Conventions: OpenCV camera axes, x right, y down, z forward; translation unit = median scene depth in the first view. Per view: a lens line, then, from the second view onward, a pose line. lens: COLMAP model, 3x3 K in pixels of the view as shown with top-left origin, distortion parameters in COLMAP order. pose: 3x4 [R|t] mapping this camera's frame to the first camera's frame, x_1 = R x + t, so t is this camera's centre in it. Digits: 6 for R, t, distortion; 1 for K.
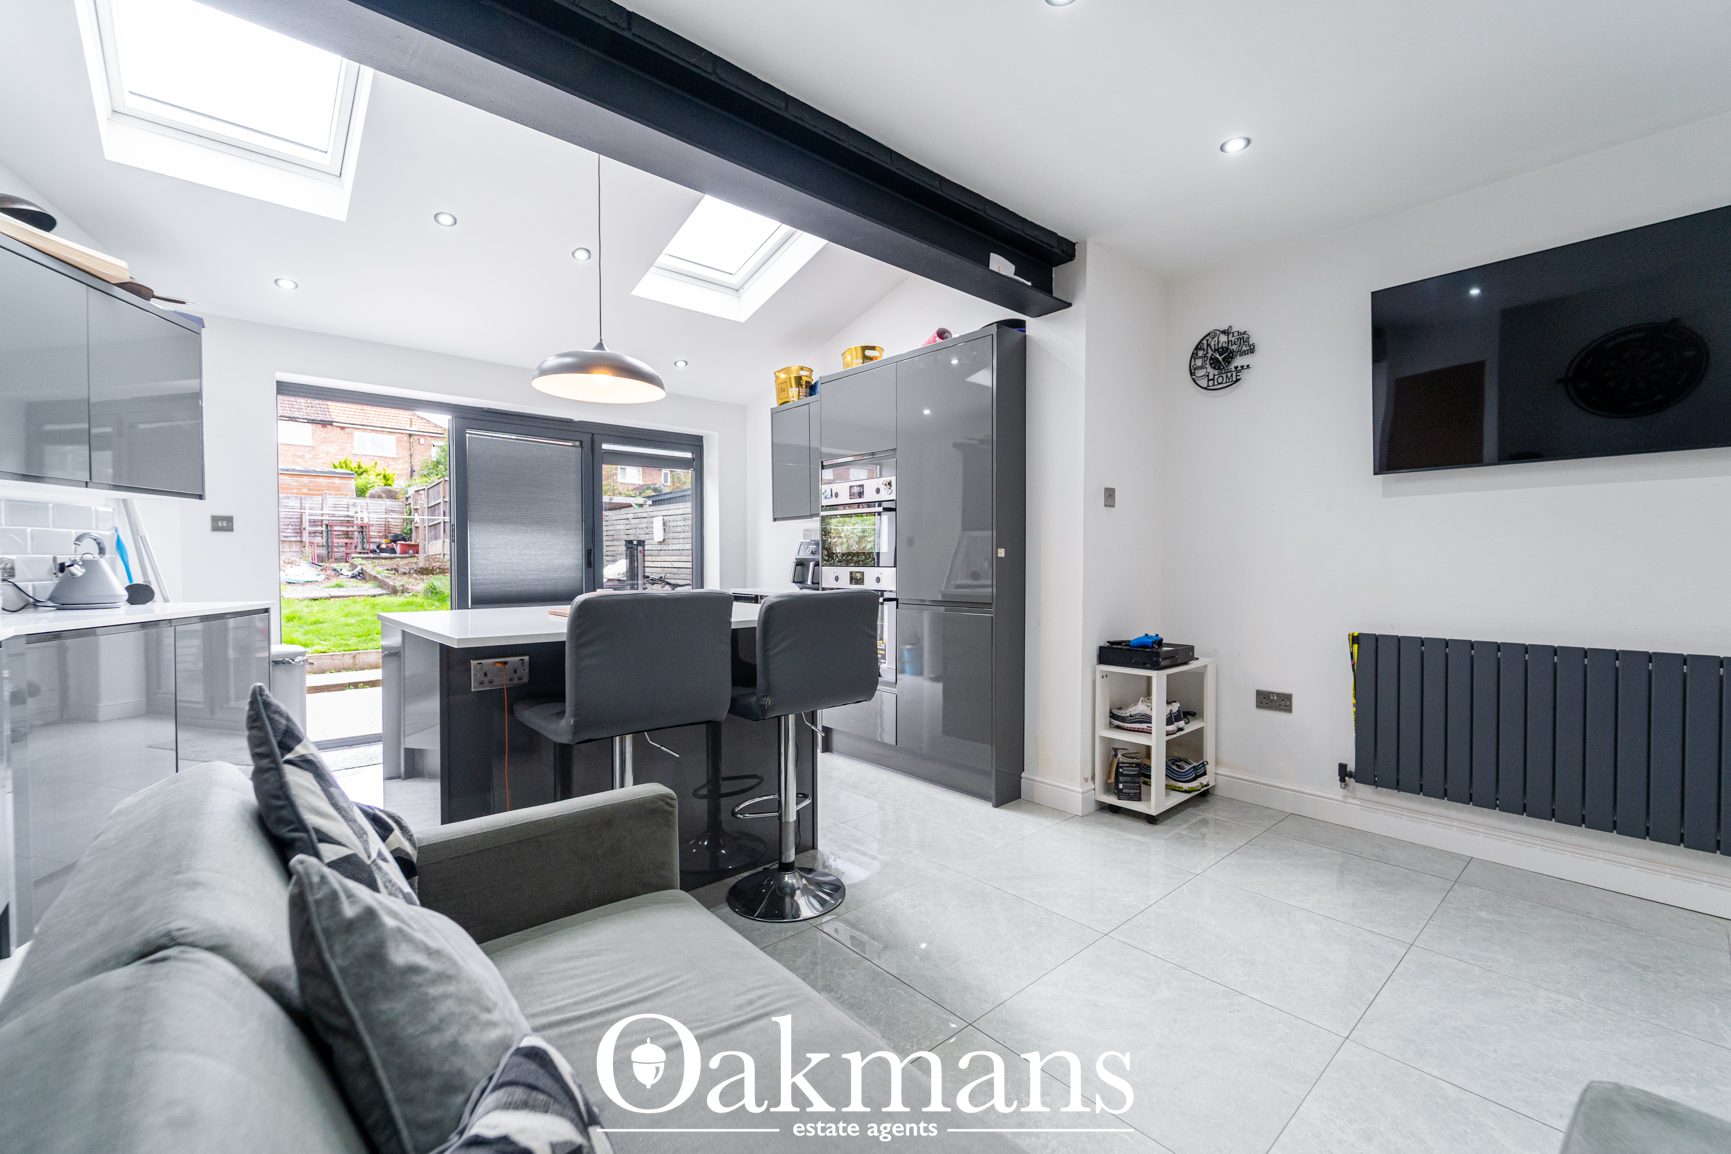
lens RADIAL K [[706.4, 0, 864.3], [0, 706.4, 576.6], [0, 0, 1]] dist [0.001001, -0.001598]
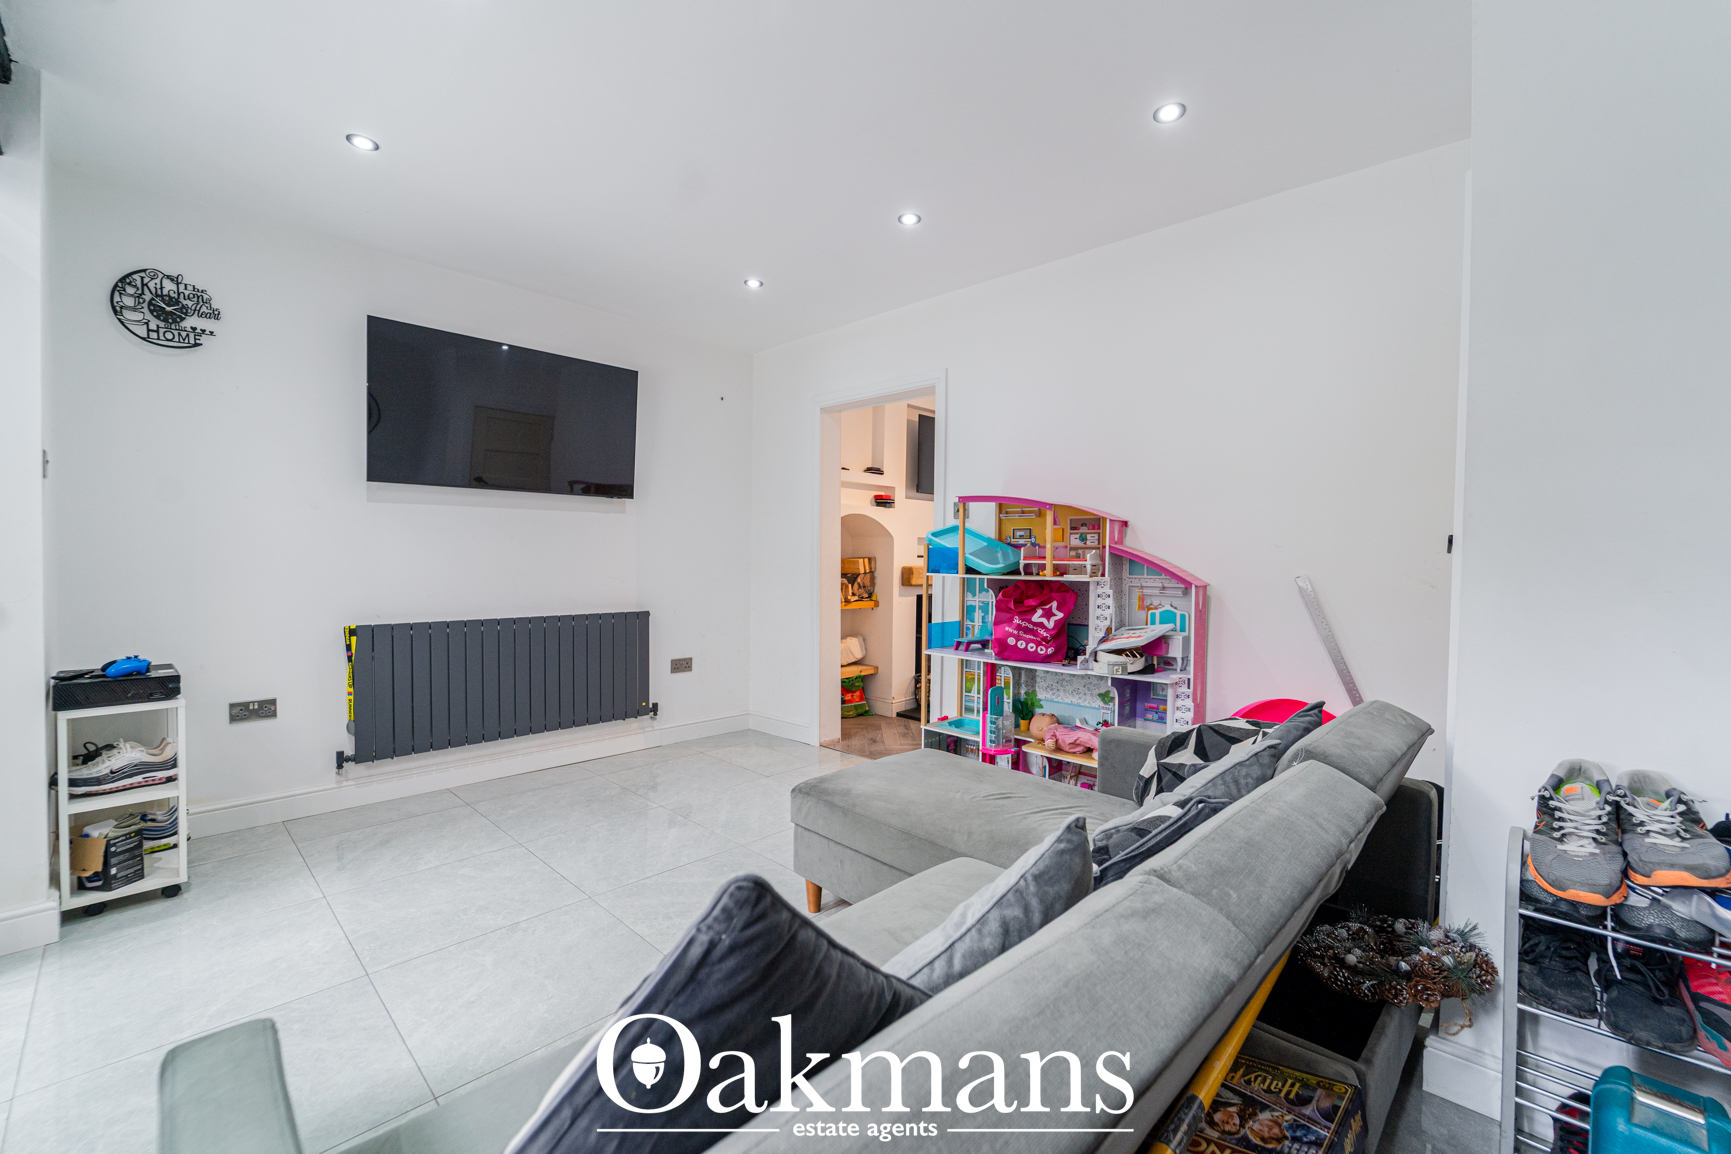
lens RADIAL K [[706.4, 0, 861.6], [0, 706.4, 570.0], [0, 0, 1]] dist [0.001001, -0.001598]
pose [[-0.077858, -0.017619, 0.996809, -0.370849], [0.011240, 0.999765, 0.018549, -0.013589], [-0.996901, 0.012648, -0.077642, 0.265444]]
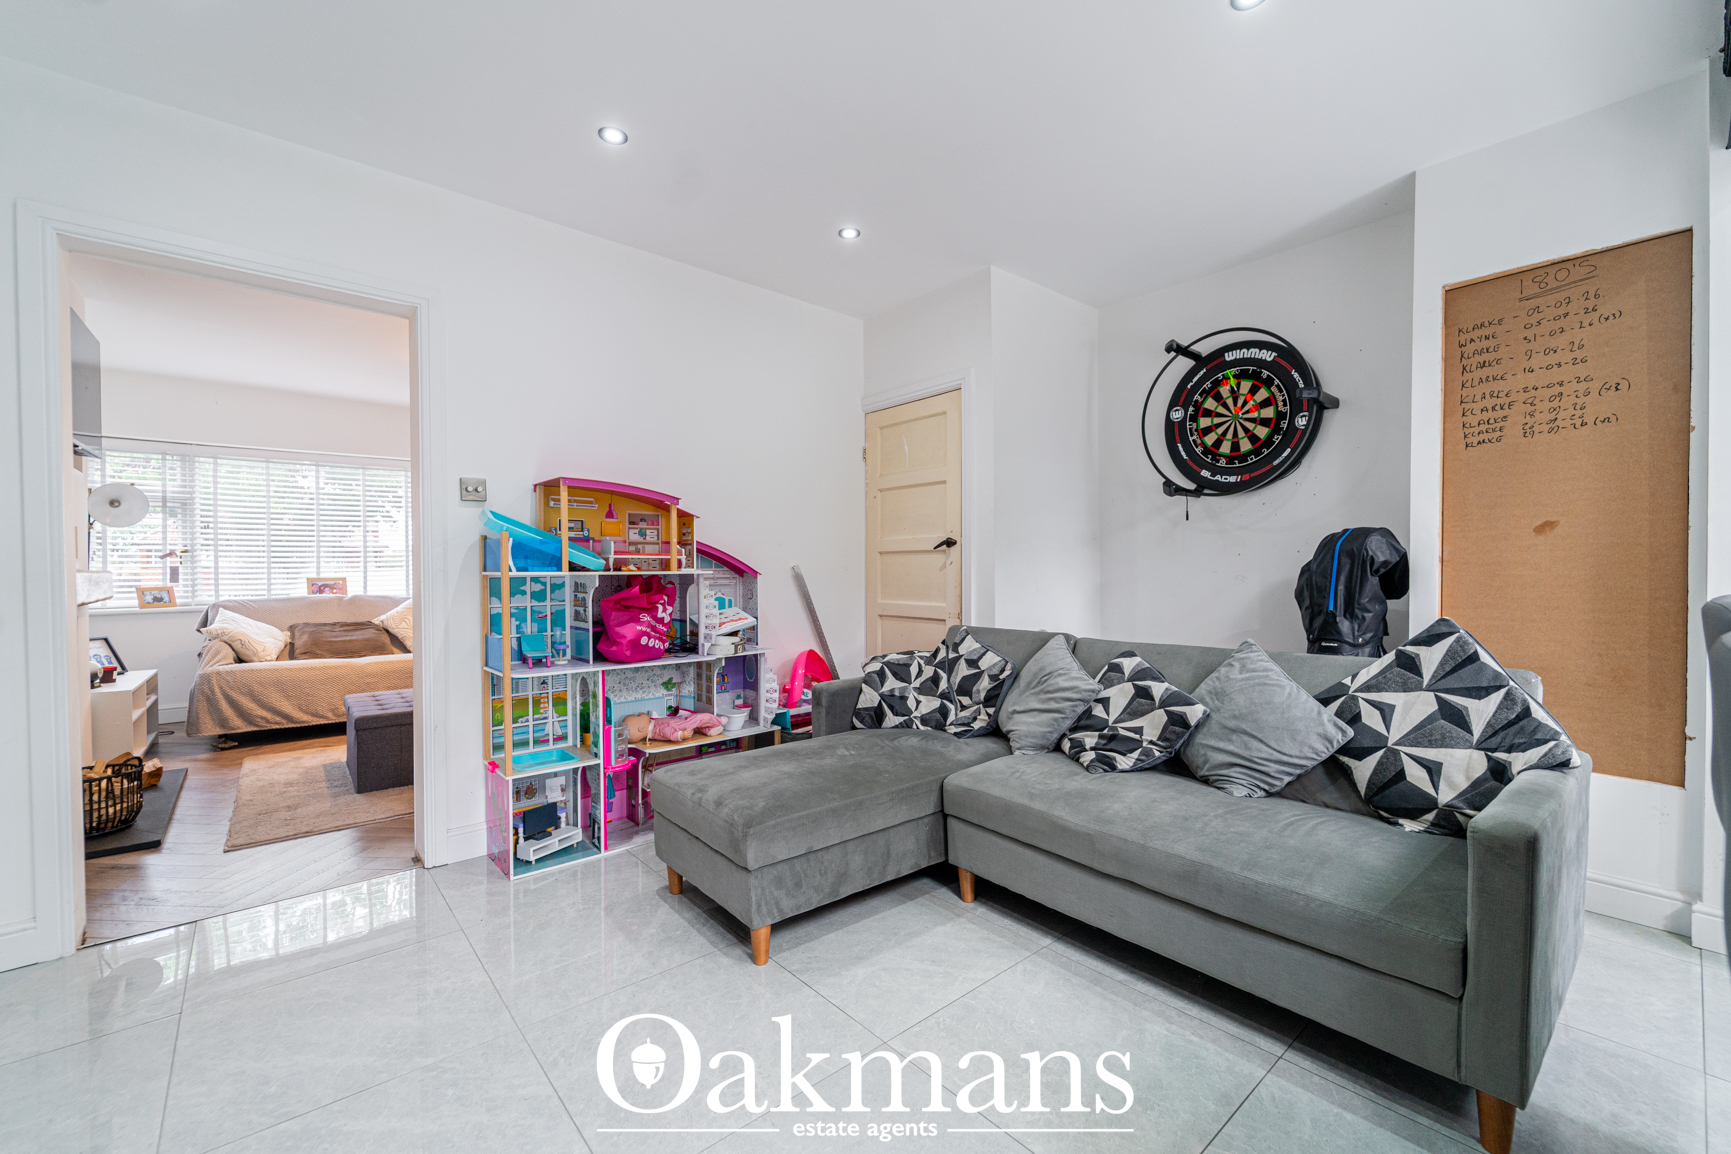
lens RADIAL K [[706.4, 0, 863.6], [0, 706.4, 574.5], [0, 0, 1]] dist [0.001001, -0.001598]
pose [[-0.999743, 0.005687, 0.021929, 0.196318], [0.006419, 0.999419, 0.033459, -0.009984], [-0.021726, 0.033591, -0.999200, 0.812485]]
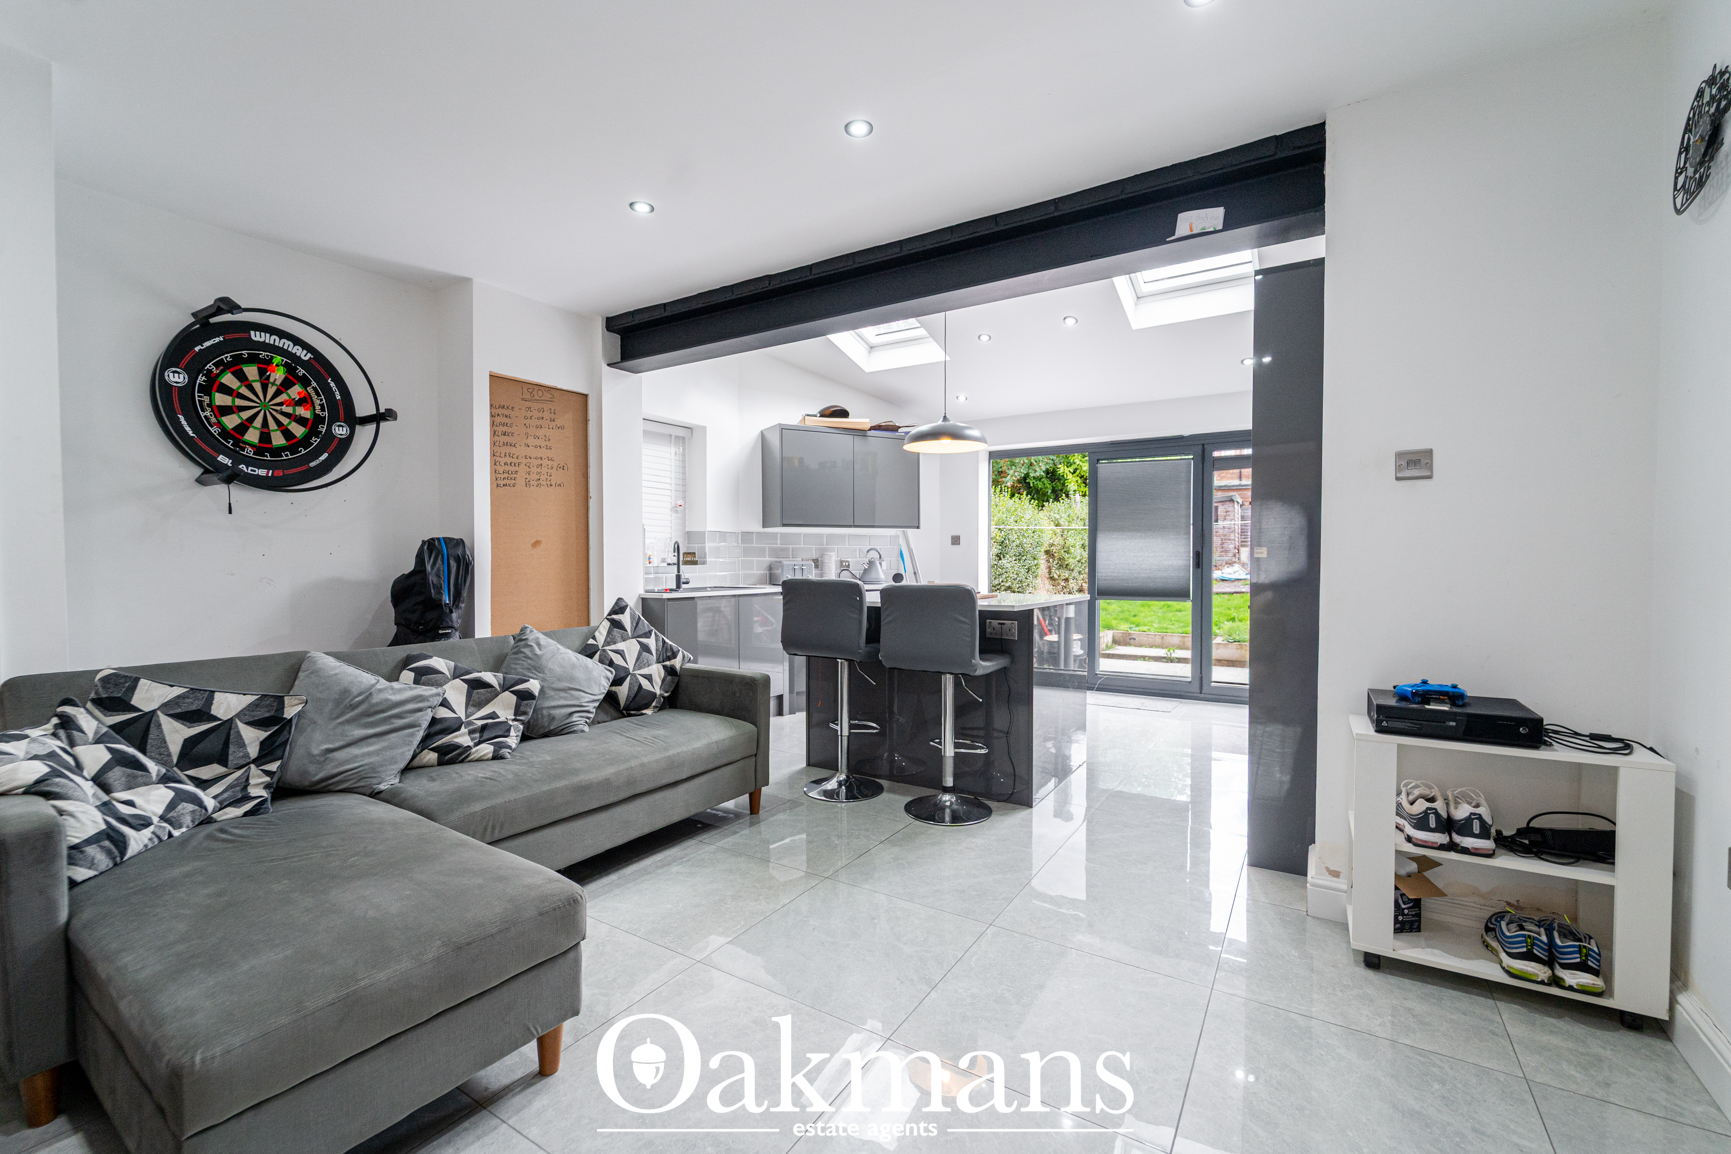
lens RADIAL K [[706.4, 0, 874.8], [0, 706.4, 577.2], [0, 0, 1]] dist [0.001001, -0.001598]
pose [[0.281091, 0.023494, -0.959394, 0.770605], [-0.024940, 0.999541, 0.017170, -0.008171], [0.959357, 0.019101, 0.281548, 0.327206]]
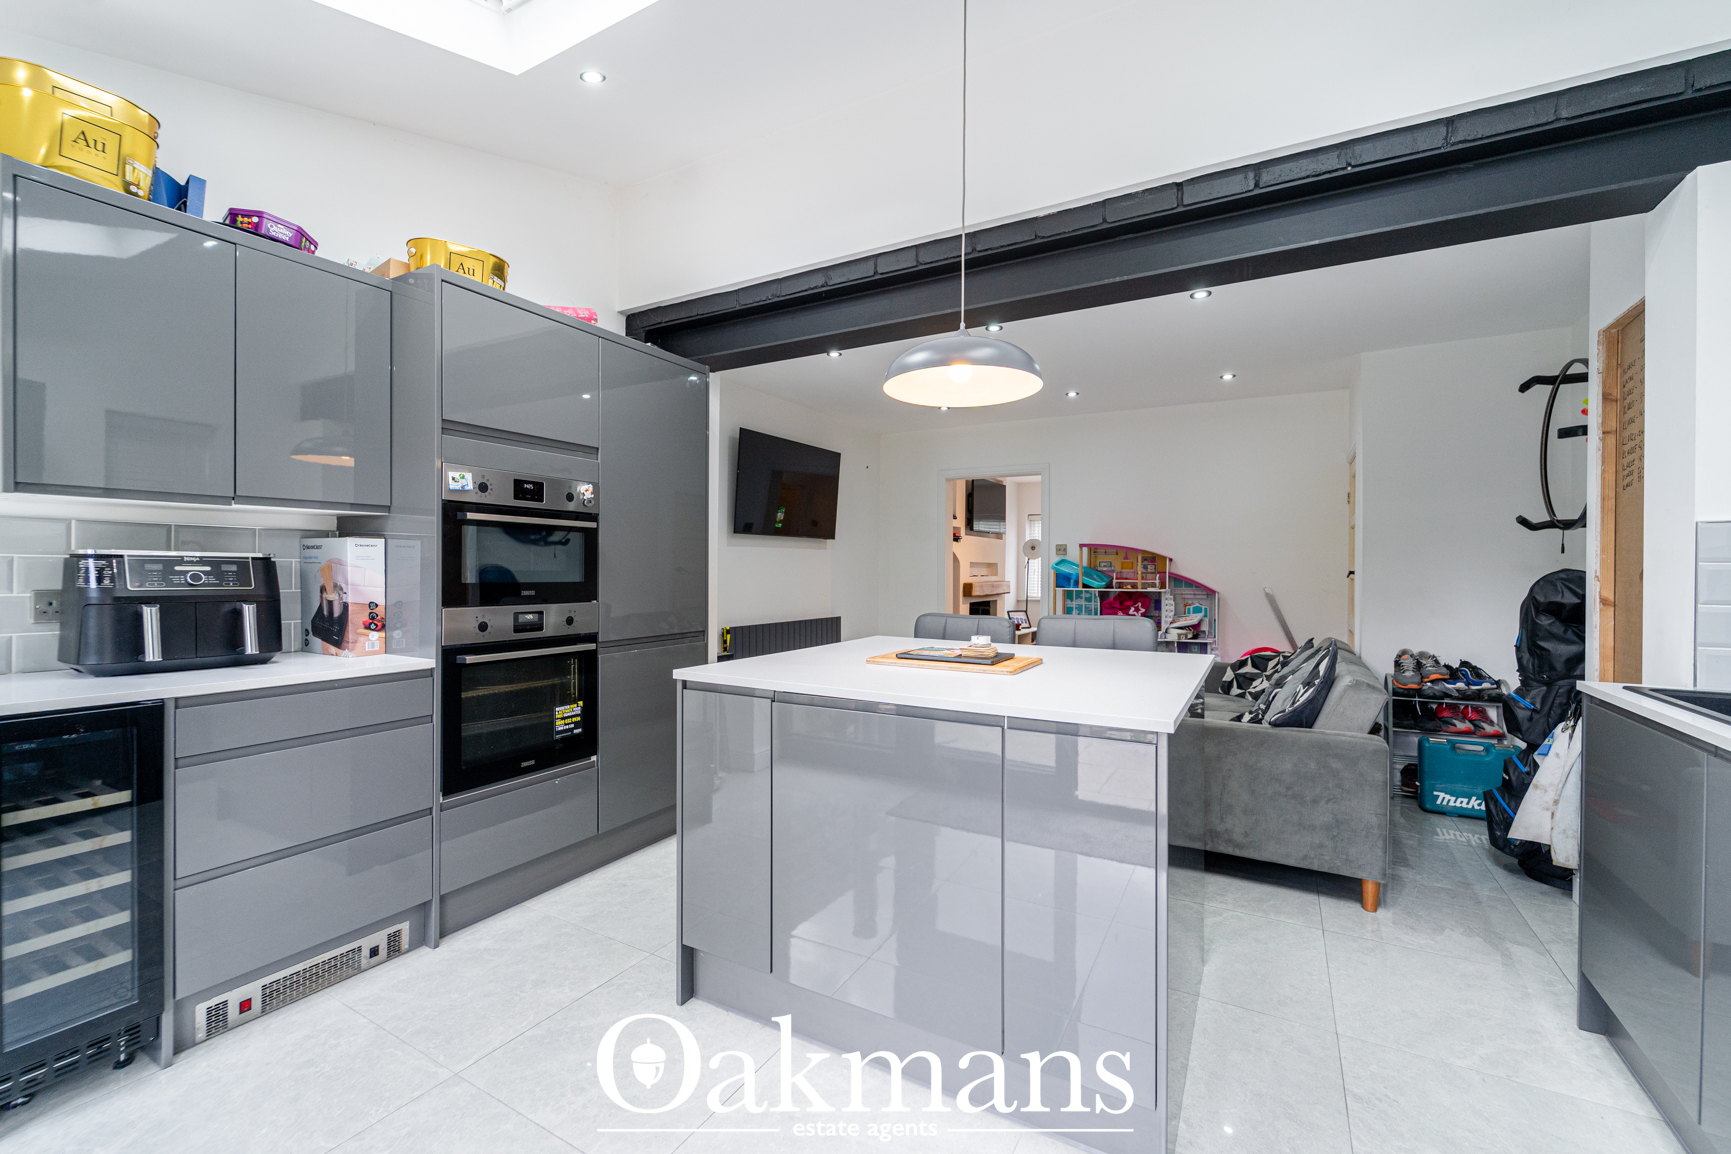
lens RADIAL K [[706.4, 0, 872.9], [0, 706.4, 570.2], [0, 0, 1]] dist [0.001001, -0.001598]
pose [[-0.320847, -0.000140, 0.947131, -0.819860], [0.018412, 0.999810, 0.006385, -0.049264], [-0.946952, 0.019487, -0.320784, 1.014076]]
